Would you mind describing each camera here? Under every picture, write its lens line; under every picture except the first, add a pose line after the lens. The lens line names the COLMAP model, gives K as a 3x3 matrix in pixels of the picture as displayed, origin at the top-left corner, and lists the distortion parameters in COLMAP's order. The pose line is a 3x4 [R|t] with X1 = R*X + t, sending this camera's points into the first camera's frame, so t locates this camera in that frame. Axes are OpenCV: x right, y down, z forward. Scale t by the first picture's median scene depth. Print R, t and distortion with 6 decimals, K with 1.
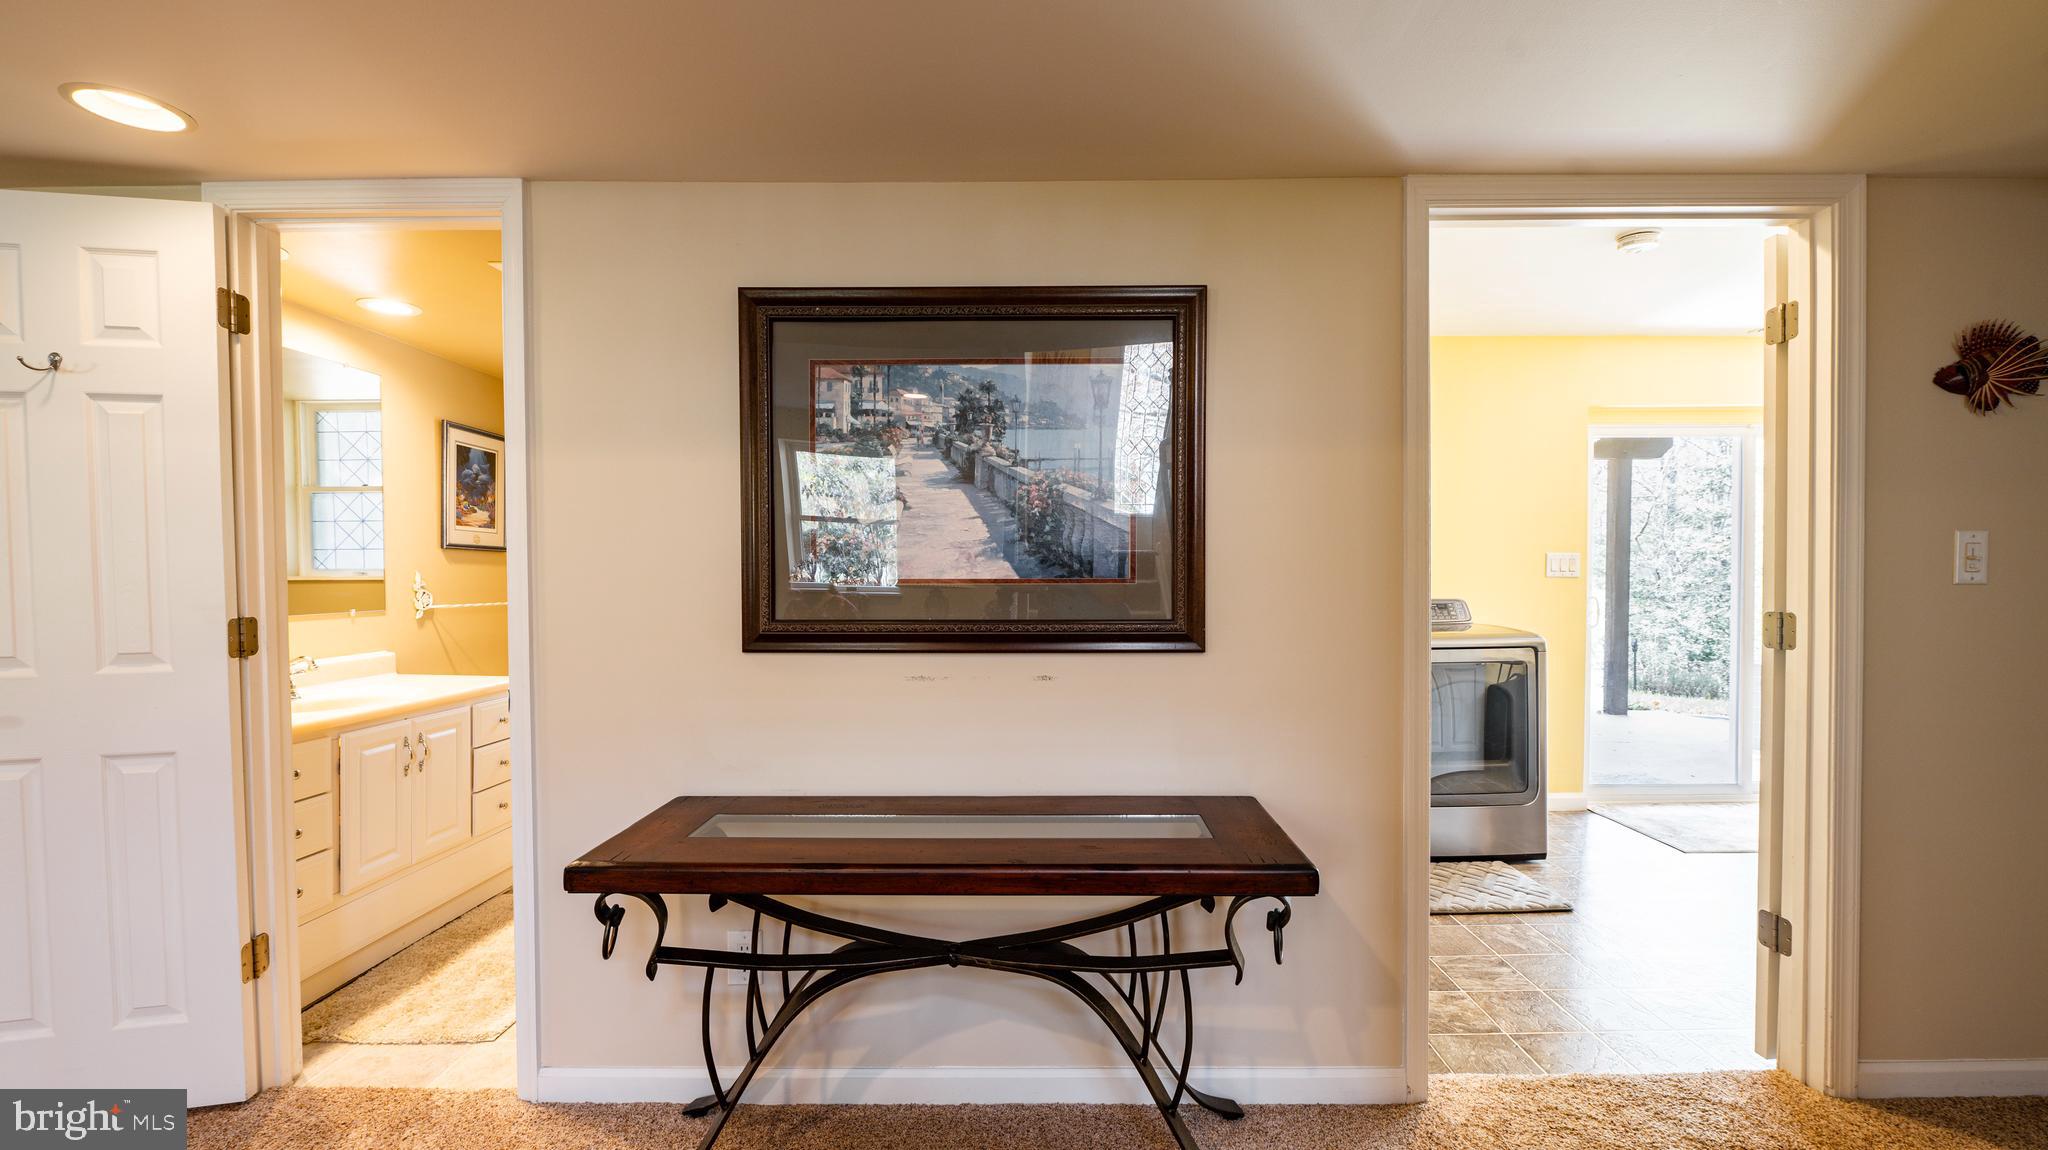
lens RADIAL K [[851.2, 0, 1024.0], [0, 851.2, 575.0], [0, 0, 1]] dist [0.000668, -0.000042]
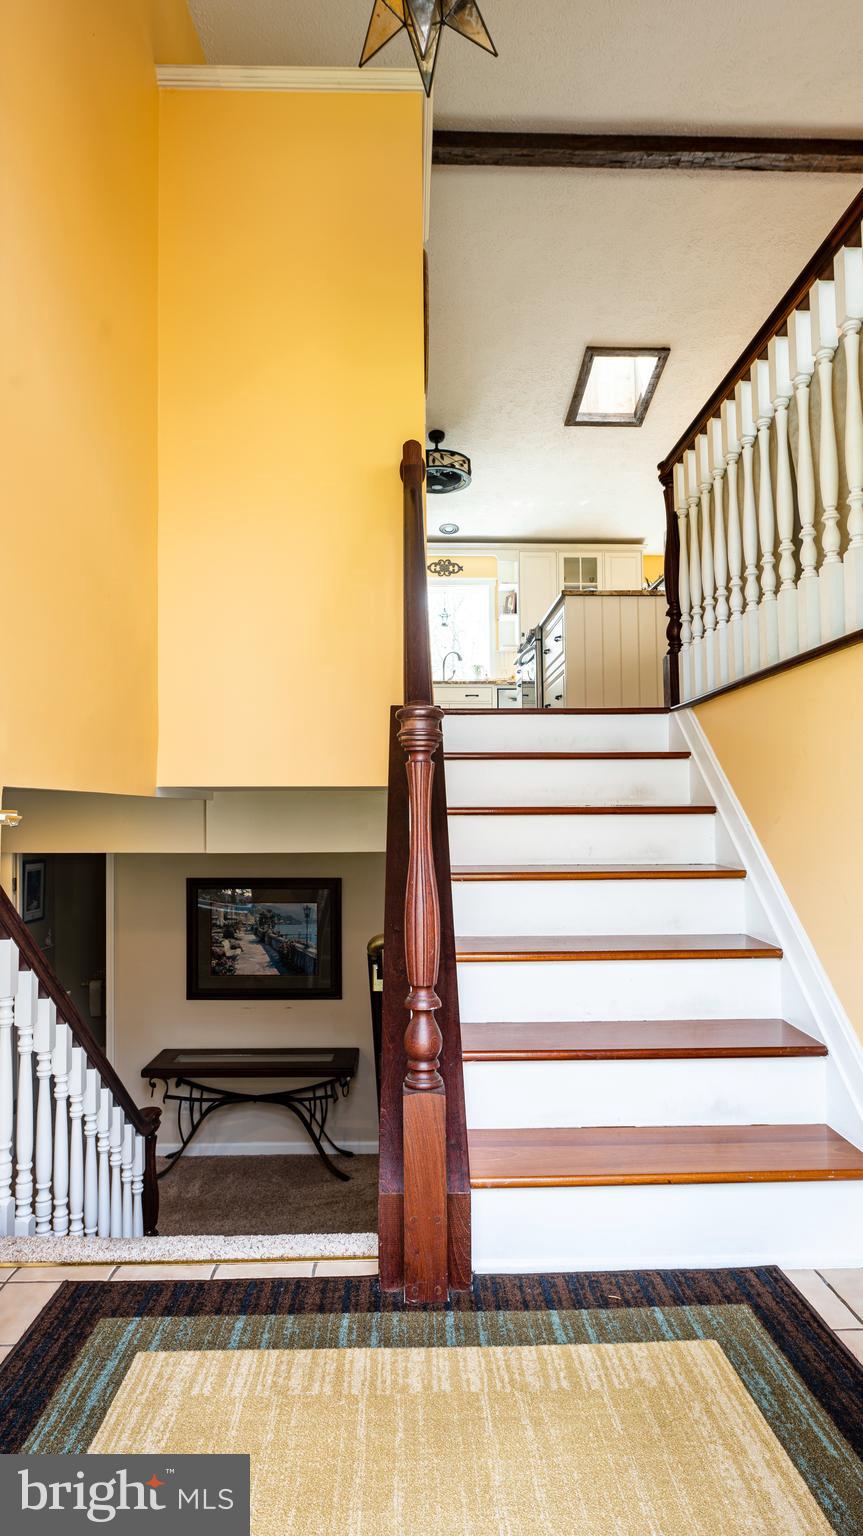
lens RADIAL K [[891.2, 0, 431.5], [0, 891.2, 768.0], [0, 0, 1]] dist [-0.003662, -0.000367]
pose [[0.999530, -0.001156, 0.030644, 0.434859], [0.002190, 0.999429, -0.033729, -0.618284], [-0.030588, 0.033781, 0.998961, -2.186563]]
